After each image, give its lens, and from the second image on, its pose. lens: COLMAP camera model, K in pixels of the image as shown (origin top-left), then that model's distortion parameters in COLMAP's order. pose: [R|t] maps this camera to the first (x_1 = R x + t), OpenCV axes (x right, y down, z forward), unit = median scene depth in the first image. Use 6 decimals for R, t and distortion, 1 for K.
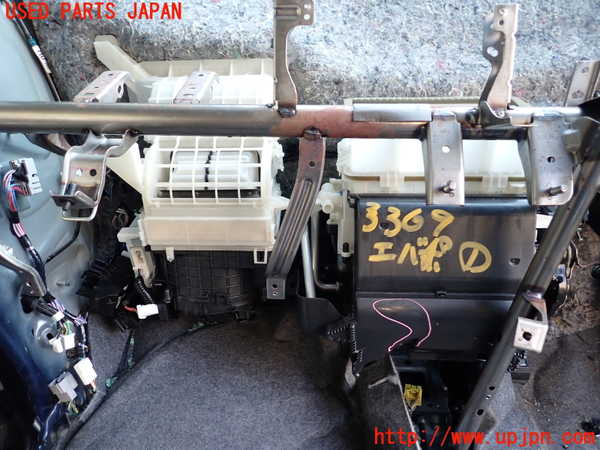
lens RADIAL K [[456.8, 0, 300.0], [0, 456.8, 225.0], [0, 0, 1]] dist [0.006970, 0.005257]
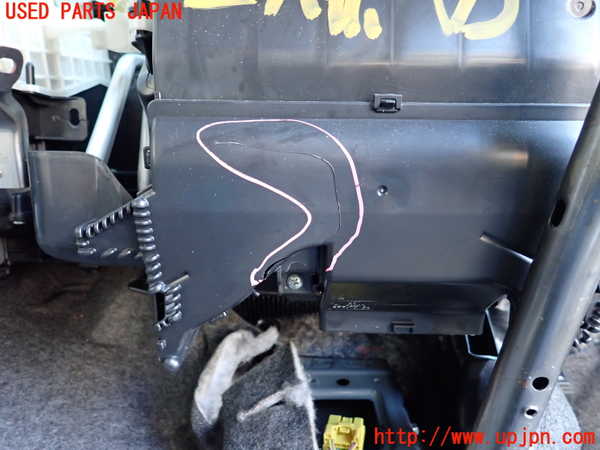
lens RADIAL K [[456.8, 0, 300.0], [0, 456.8, 225.0], [0, 0, 1]] dist [0.006970, 0.005257]
pose [[0.997437, 0.007427, 0.071165, 0.159496], [0.004140, 0.986942, -0.161023, 0.223120], [-0.071432, 0.160905, 0.984382, 0.494117]]
